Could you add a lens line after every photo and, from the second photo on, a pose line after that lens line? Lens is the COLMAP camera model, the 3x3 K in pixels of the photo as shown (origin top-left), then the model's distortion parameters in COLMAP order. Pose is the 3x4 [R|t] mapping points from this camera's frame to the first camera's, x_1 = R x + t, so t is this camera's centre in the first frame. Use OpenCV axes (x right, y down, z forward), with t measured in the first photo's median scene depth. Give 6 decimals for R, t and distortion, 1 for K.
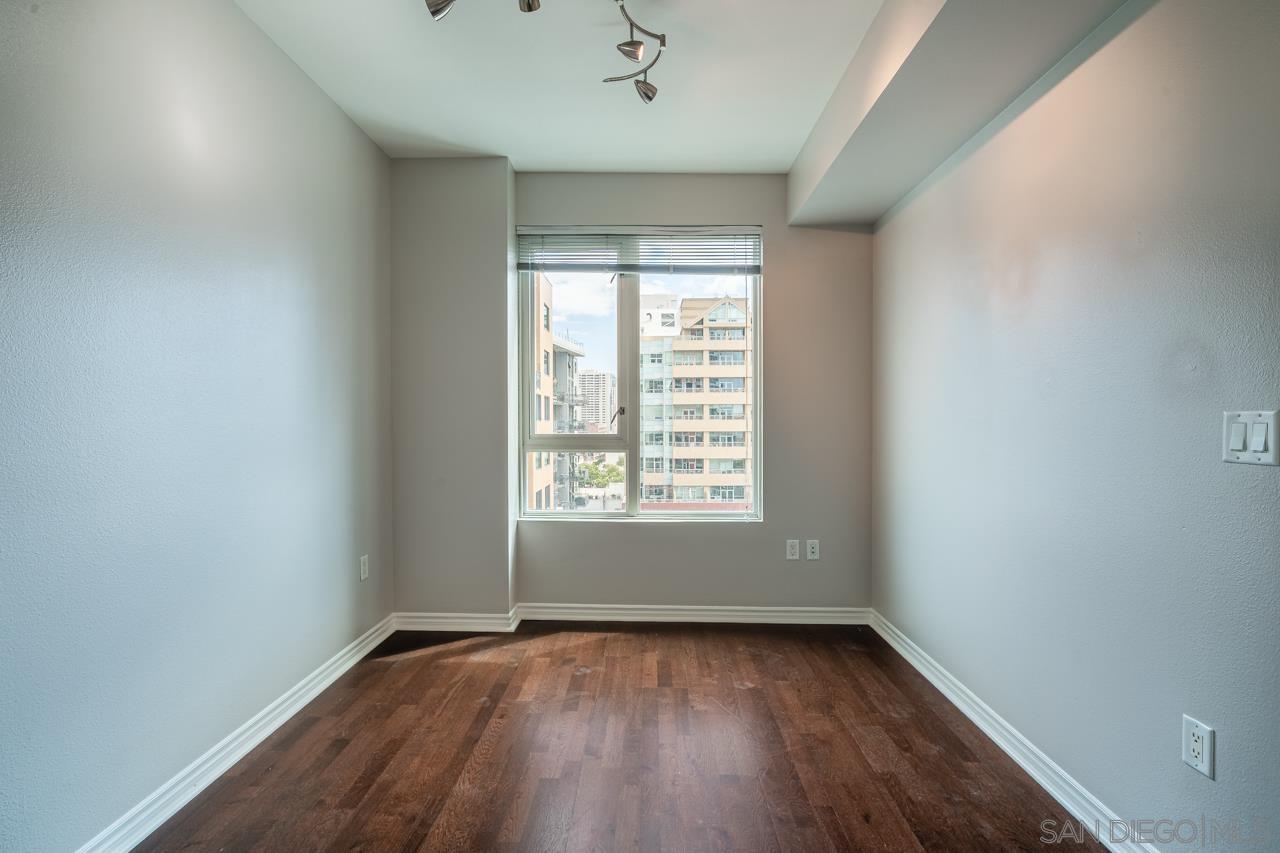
lens RADIAL K [[602.7, 0, 628.8], [0, 602.7, 423.2], [0, 0, 1]] dist [0.010454, -0.000535]
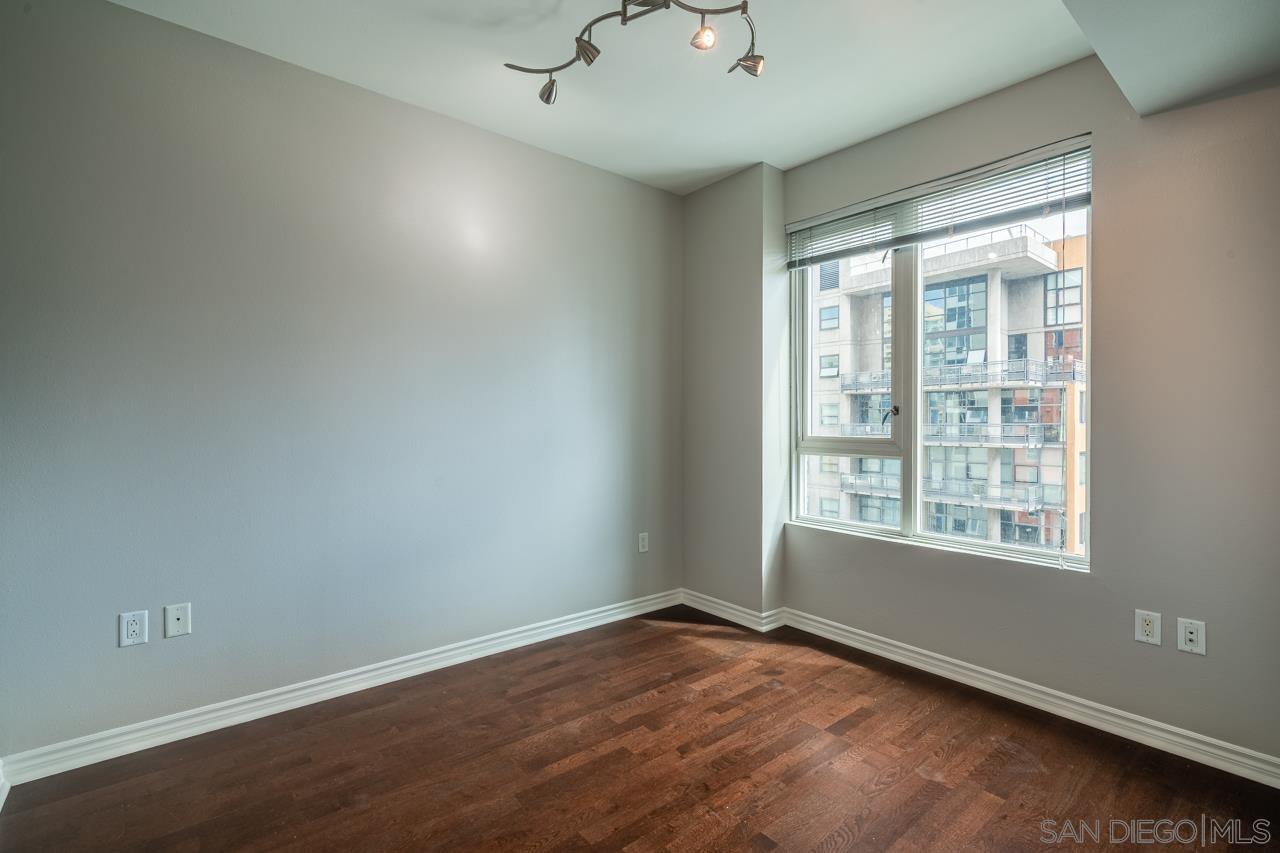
lens RADIAL K [[602.7, 0, 636.2], [0, 602.7, 417.4], [0, 0, 1]] dist [0.010454, -0.000535]
pose [[0.640339, -0.004716, -0.768078, 0.417323], [-0.006067, 0.999919, -0.011197, 0.001430], [0.768068, 0.011830, 0.640259, 0.181020]]
